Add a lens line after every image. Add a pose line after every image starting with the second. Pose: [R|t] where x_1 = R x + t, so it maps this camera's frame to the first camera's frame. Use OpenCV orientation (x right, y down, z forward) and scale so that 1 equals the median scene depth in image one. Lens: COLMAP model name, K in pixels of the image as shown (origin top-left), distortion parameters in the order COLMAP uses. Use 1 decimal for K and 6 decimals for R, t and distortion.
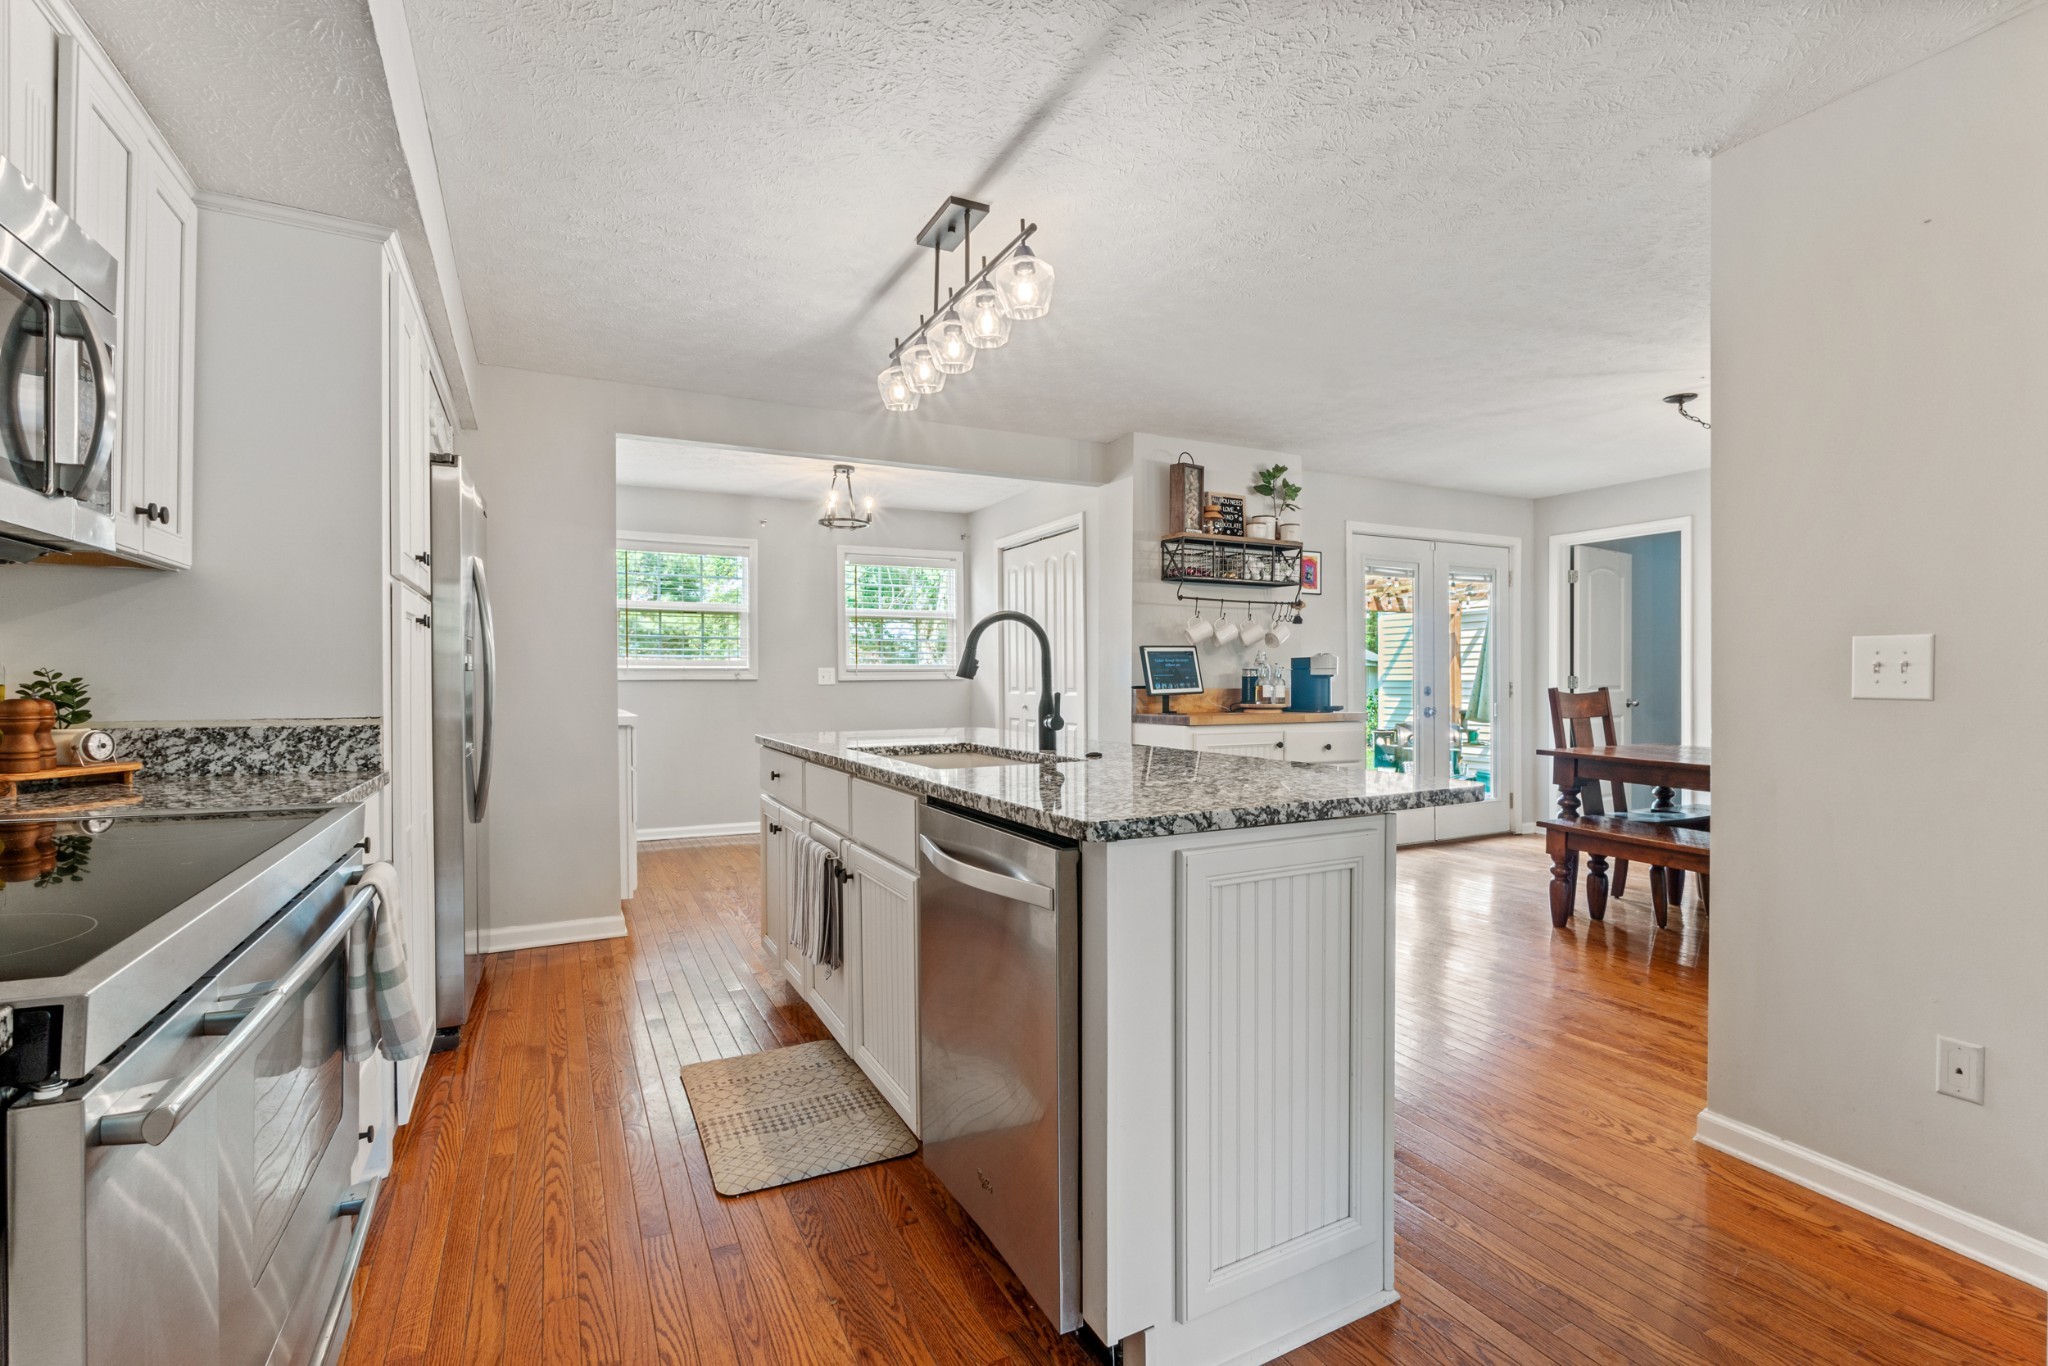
lens RADIAL K [[950.4, 0, 1037.9], [0, 950.4, 692.8], [0, 0, 1]] dist [-0.008365, 0.000299]
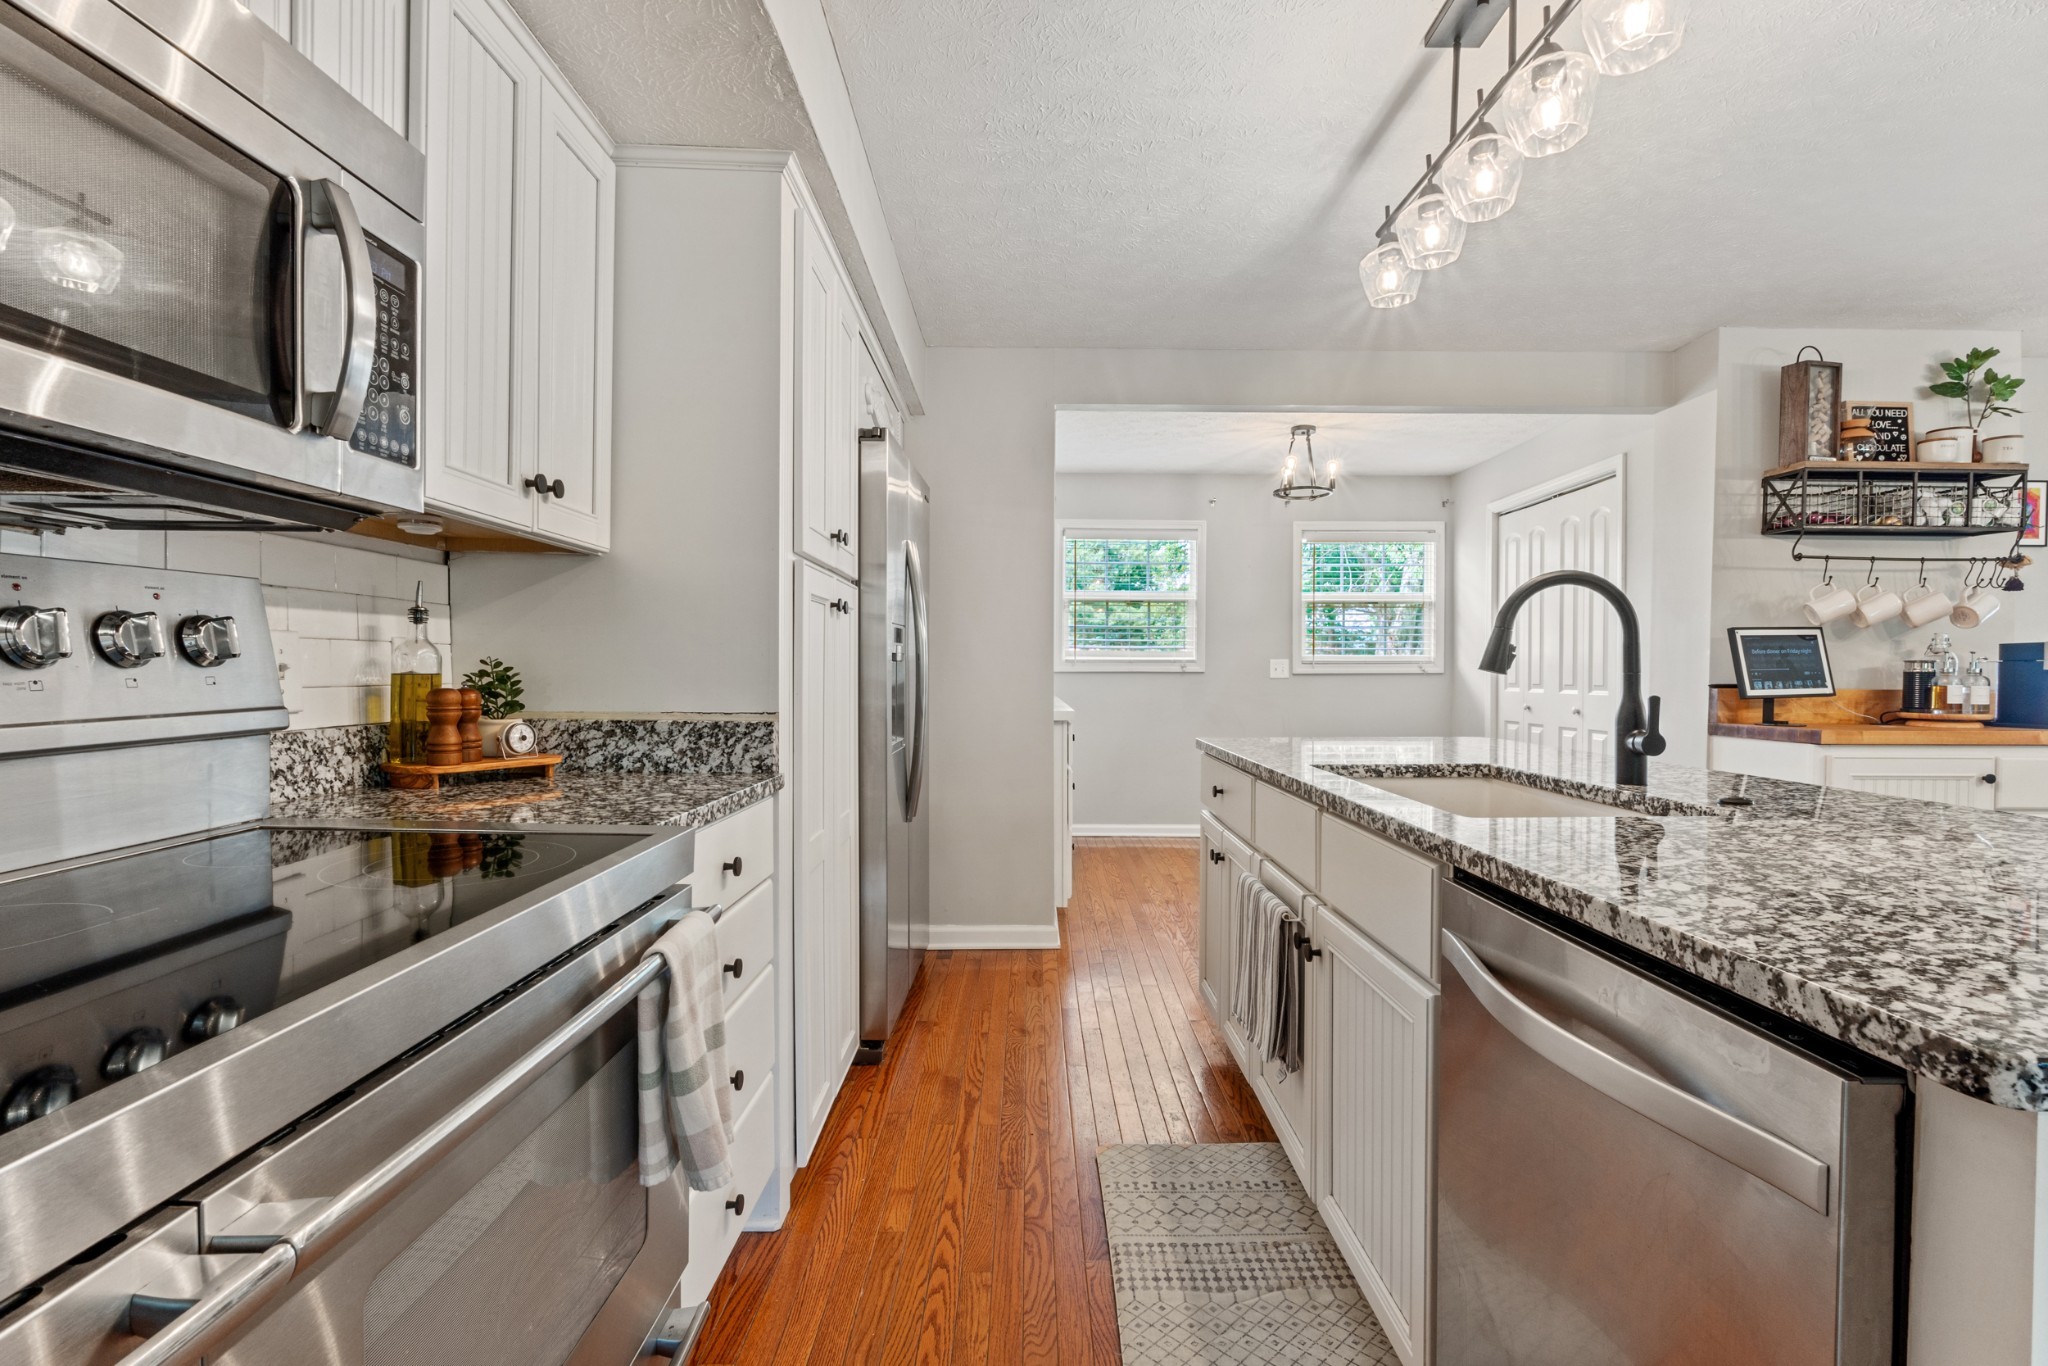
lens RADIAL K [[950.4, 0, 1037.9], [0, 950.4, 692.8], [0, 0, 1]] dist [-0.008365, 0.000299]
pose [[0.894099, 0.015599, -0.447598, -0.057010], [-0.012021, 0.999869, 0.010834, -0.003833], [0.447708, -0.004306, 0.894169, 0.224640]]
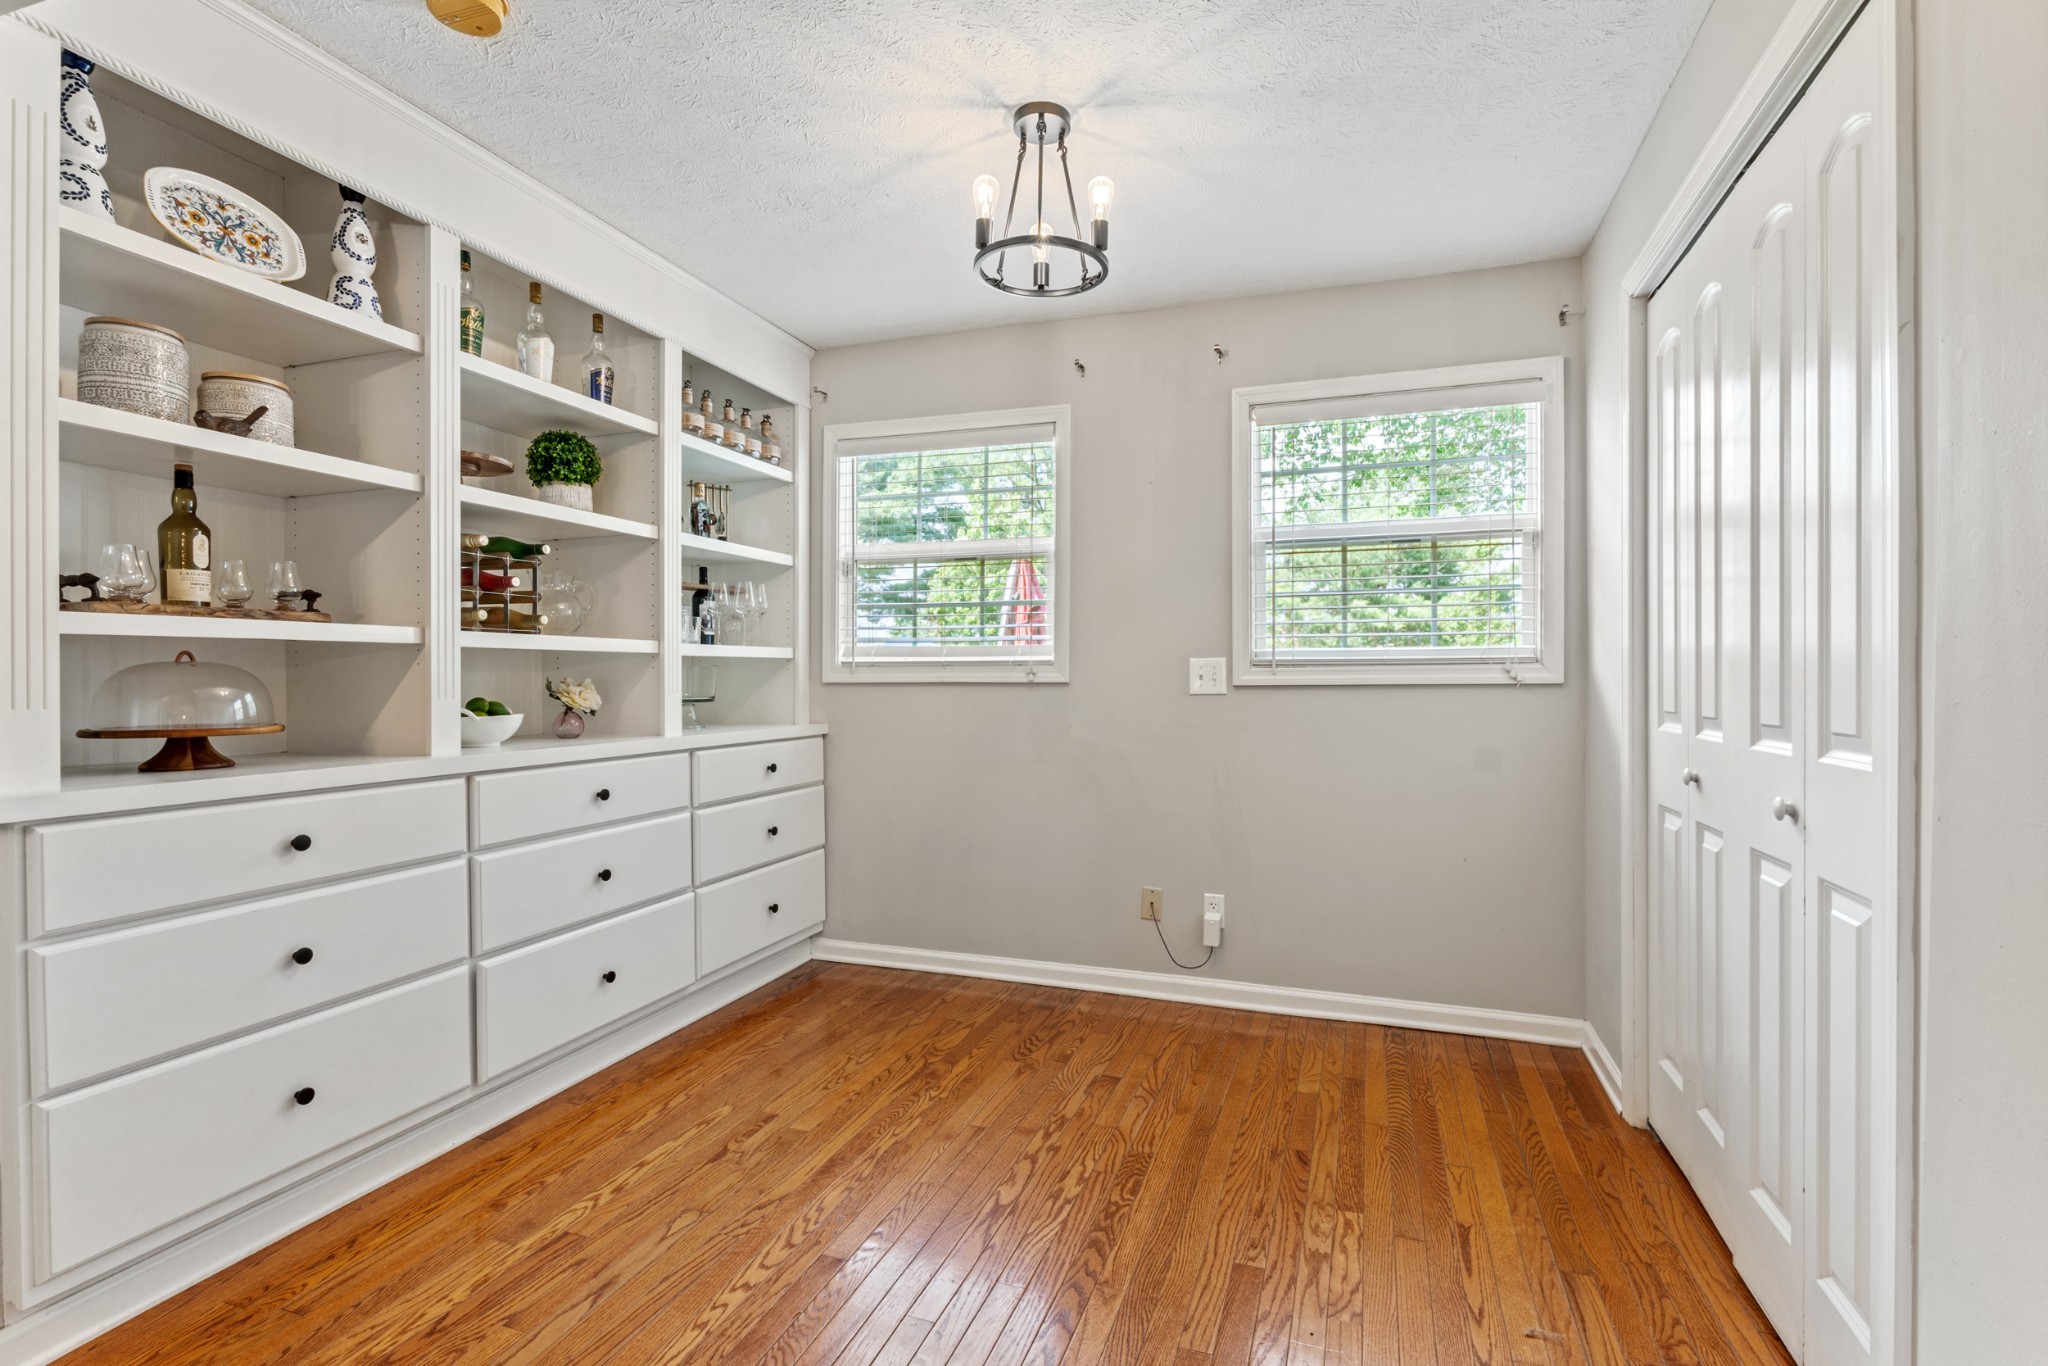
lens RADIAL K [[953.7, 0, 1035.7], [0, 953.7, 681.1], [0, 0, 1]] dist [-0.005121, -0.001264]
pose [[0.698294, 0.004784, -0.715796, 0.121708], [-0.011163, 0.999929, -0.004207, -0.027878], [0.715724, 0.010929, 0.698297, 1.434833]]
